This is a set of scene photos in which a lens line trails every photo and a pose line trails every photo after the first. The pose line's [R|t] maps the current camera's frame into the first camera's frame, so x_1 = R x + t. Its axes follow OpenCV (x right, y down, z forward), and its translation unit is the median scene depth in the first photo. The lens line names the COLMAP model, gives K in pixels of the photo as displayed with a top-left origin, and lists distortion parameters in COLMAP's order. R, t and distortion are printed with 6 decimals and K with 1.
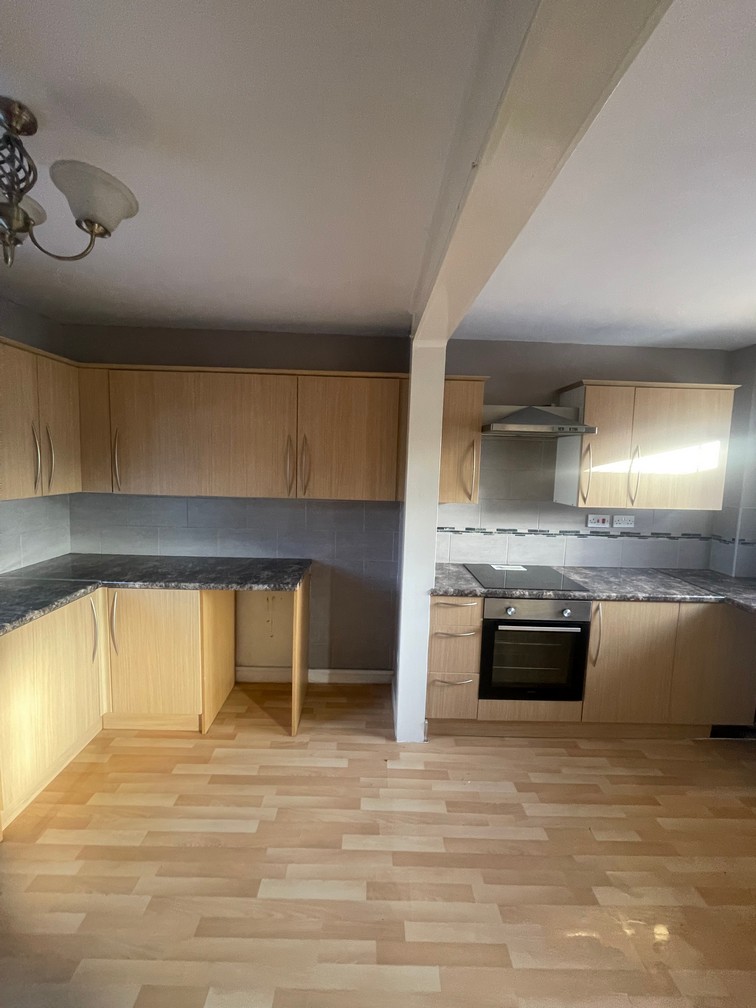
lens RADIAL K [[408.3, 0, 376.3], [0, 408.3, 501.3], [0, 0, 1]] dist [-0.002639, -0.000026]
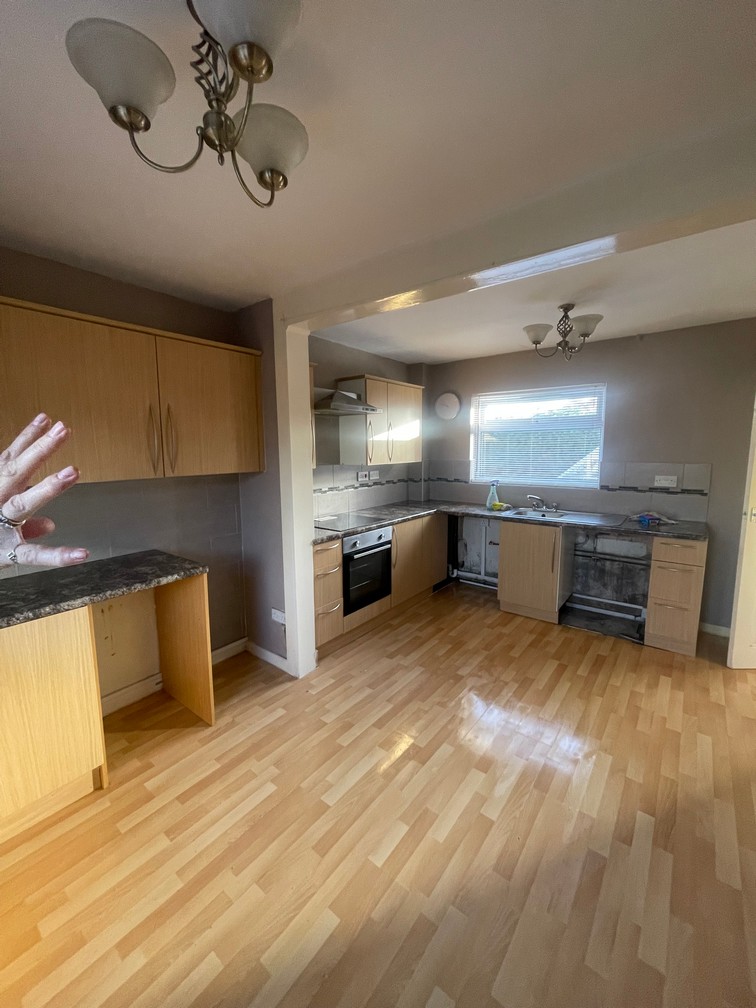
lens RADIAL K [[408.3, 0, 376.3], [0, 408.3, 501.3], [0, 0, 1]] dist [-0.002639, -0.000026]
pose [[0.619357, -0.136714, 0.773115, -0.639272], [0.102291, 0.990380, 0.093186, 0.009404], [-0.778417, 0.021367, 0.627383, 0.098393]]
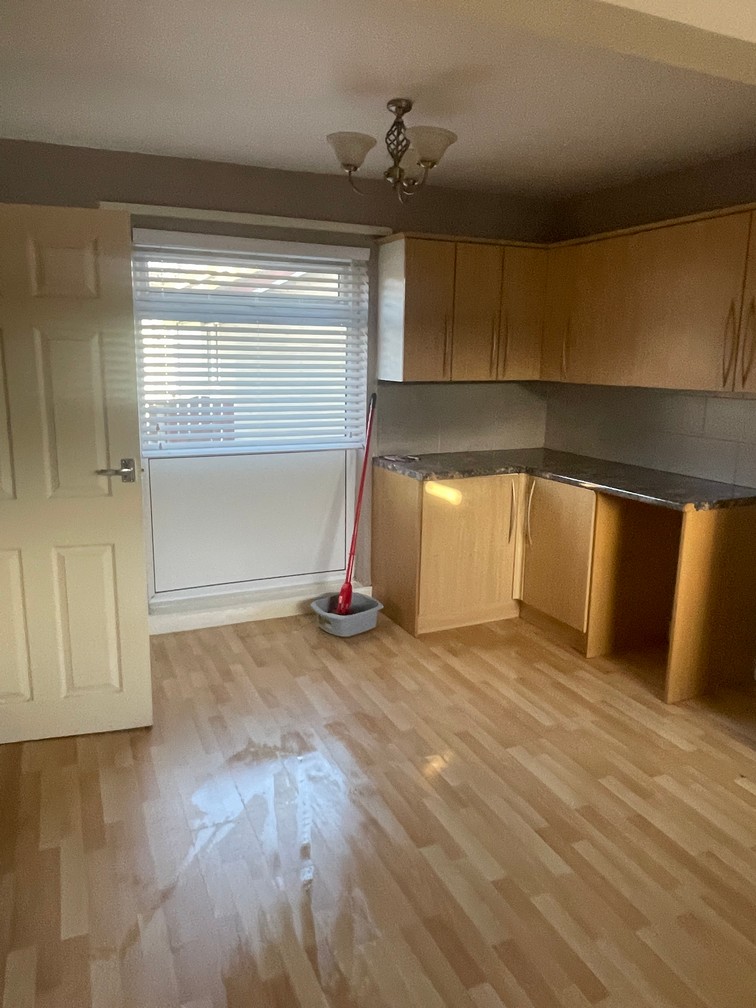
lens RADIAL K [[688.8, 0, 355.1], [0, 688.8, 498.6], [0, 0, 1]] dist [-0.003893, -0.001225]
pose [[0.392746, 0.169683, -0.903857, 0.687921], [-0.091460, 0.985165, 0.145205, 0.062924], [0.915088, 0.025638, 0.402439, -0.067497]]
